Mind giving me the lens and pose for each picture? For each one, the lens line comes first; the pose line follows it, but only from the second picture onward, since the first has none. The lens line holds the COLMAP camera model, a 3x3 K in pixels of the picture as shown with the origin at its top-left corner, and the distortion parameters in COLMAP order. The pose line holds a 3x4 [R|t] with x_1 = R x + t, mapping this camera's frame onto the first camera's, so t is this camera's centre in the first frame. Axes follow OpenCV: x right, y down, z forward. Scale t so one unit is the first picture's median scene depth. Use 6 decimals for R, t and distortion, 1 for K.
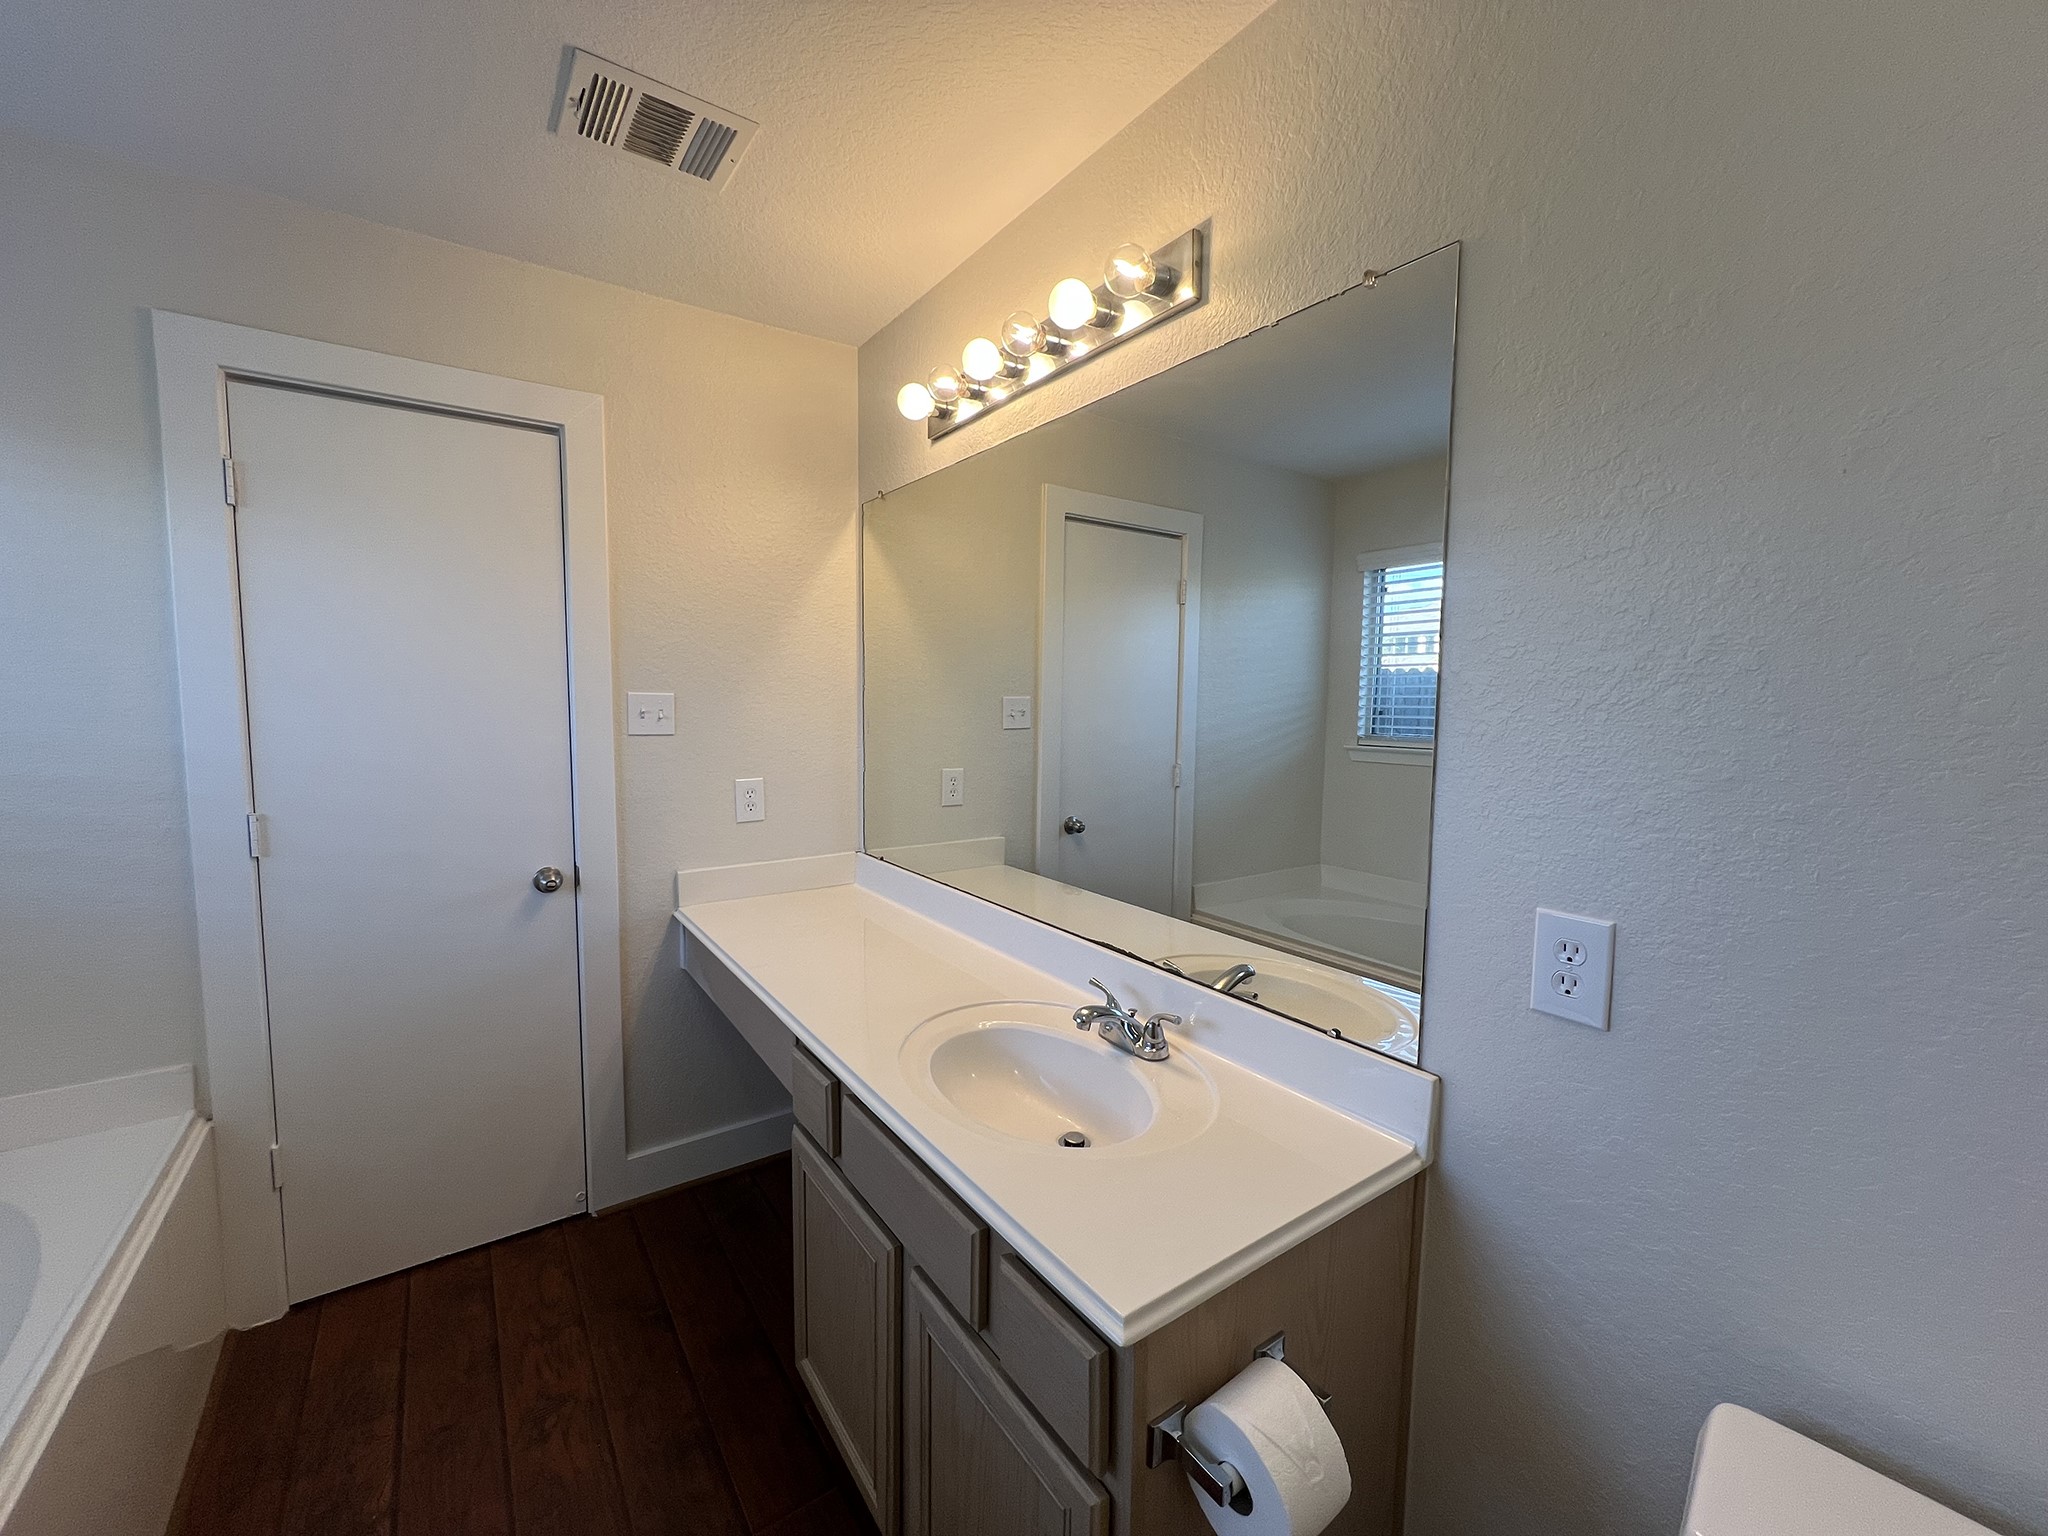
lens RADIAL K [[819.4, 0, 1008.1], [0, 819.4, 765.4], [0, 0, 1]] dist [-0.001310, 0.000707]
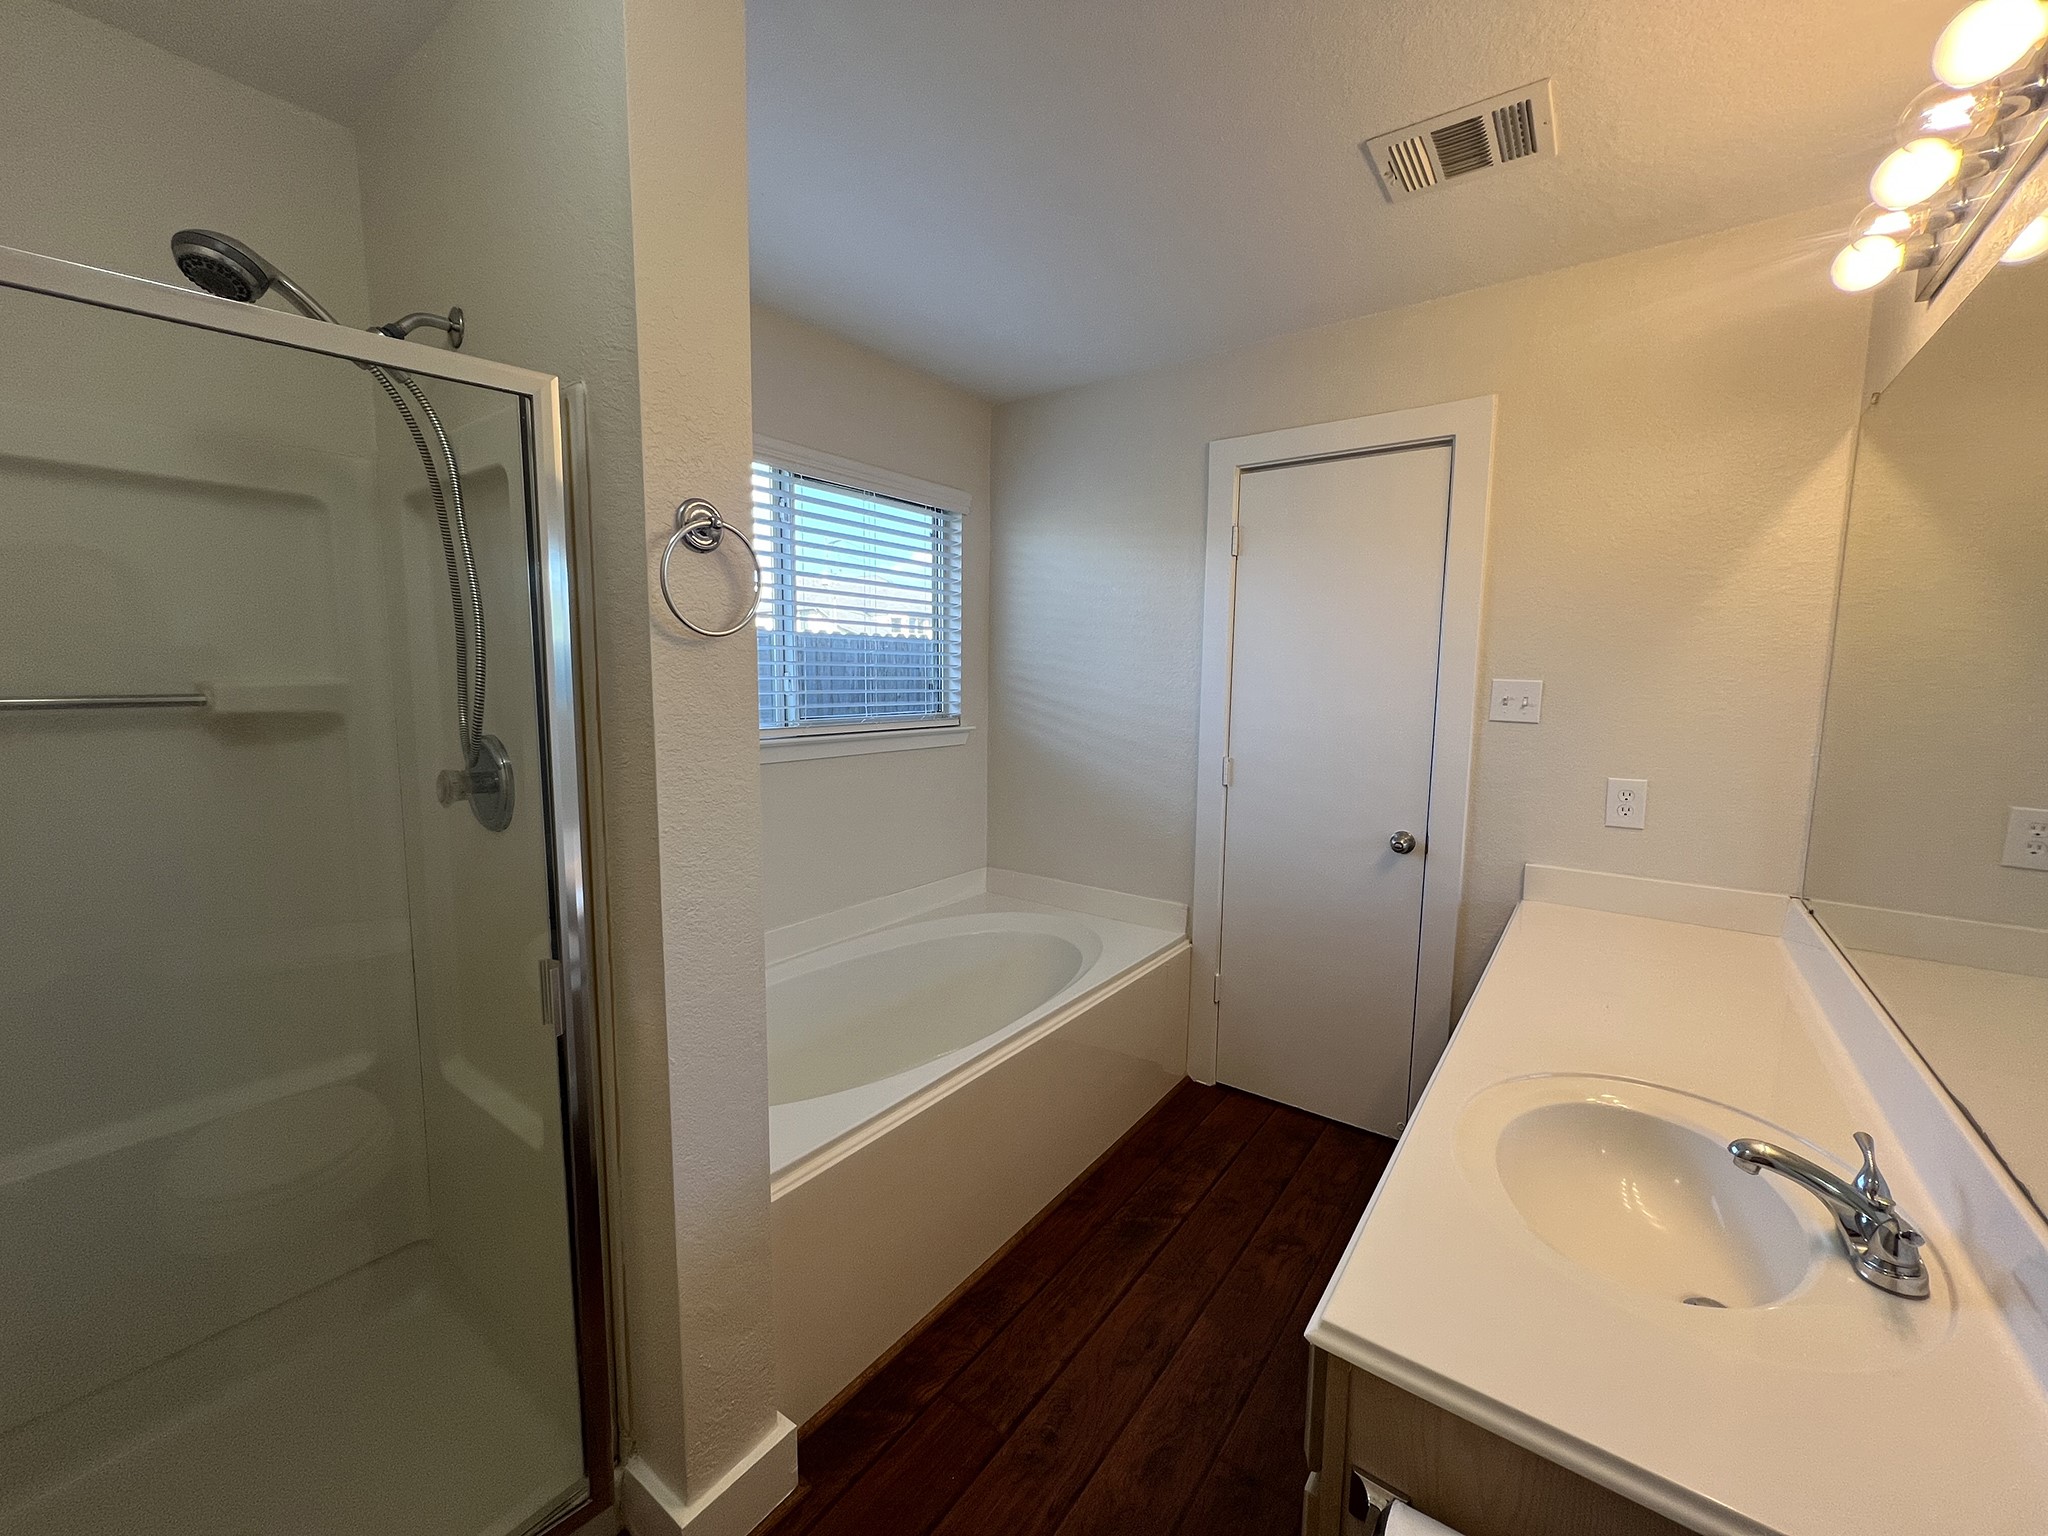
lens RADIAL K [[819.4, 0, 1024.2], [0, 819.4, 766.3], [0, 0, 1]] dist [-0.001310, 0.000707]
pose [[0.321320, 0.105766, -0.941046, 0.410829], [-0.090683, 0.992613, 0.080598, -0.012892], [0.942619, 0.059439, 0.328537, 0.142002]]
